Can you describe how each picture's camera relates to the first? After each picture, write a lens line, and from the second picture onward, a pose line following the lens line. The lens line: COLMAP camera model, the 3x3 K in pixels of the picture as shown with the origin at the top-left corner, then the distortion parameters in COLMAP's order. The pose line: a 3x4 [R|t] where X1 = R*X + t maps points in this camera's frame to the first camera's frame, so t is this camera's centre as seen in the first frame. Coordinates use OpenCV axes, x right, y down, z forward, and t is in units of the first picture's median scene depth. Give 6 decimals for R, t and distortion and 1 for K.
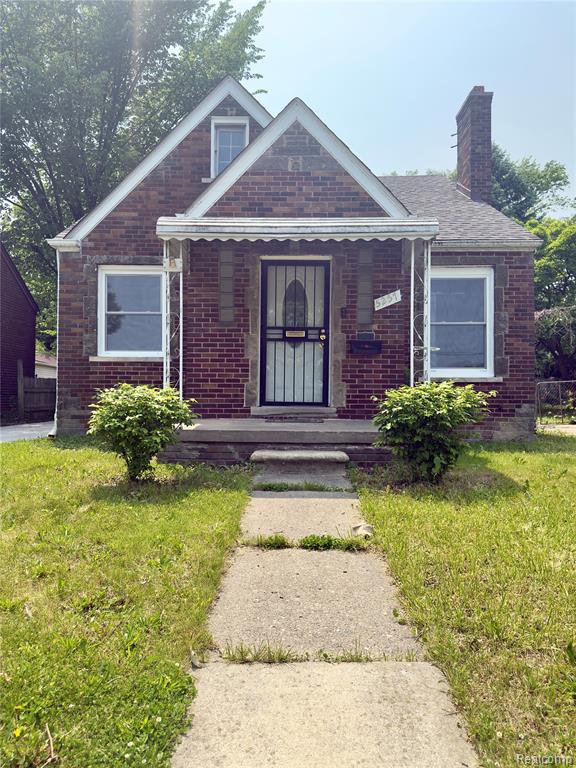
lens RADIAL K [[522.9, 0, 288.0], [0, 522.9, 384.0], [0, 0, 1]] dist [0.006142, 0.000263]
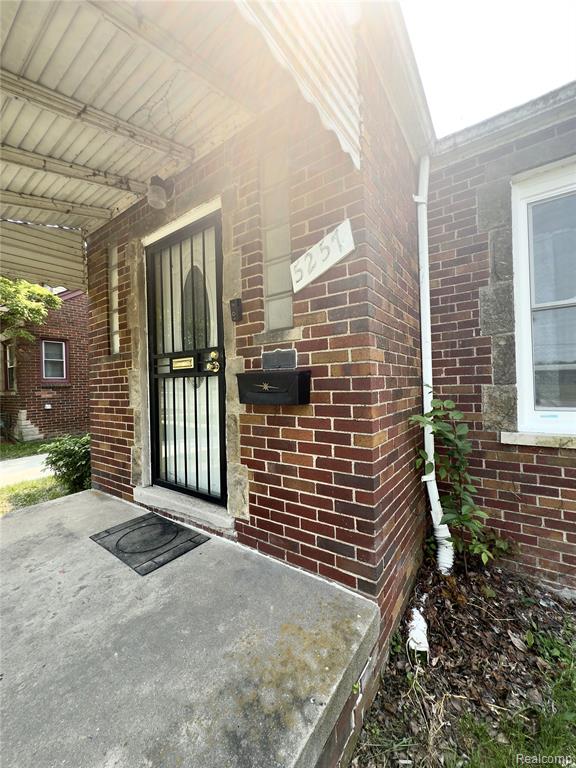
lens RADIAL K [[307.4, 0, 288.0], [0, 307.4, 384.0], [0, 0, 1]] dist [-0.000310, 0.000339]
pose [[0.832184, -0.028845, -0.553749, 0.286760], [0.033564, 0.999435, -0.001621, -0.071432], [0.553483, -0.017237, 0.832682, 0.801584]]
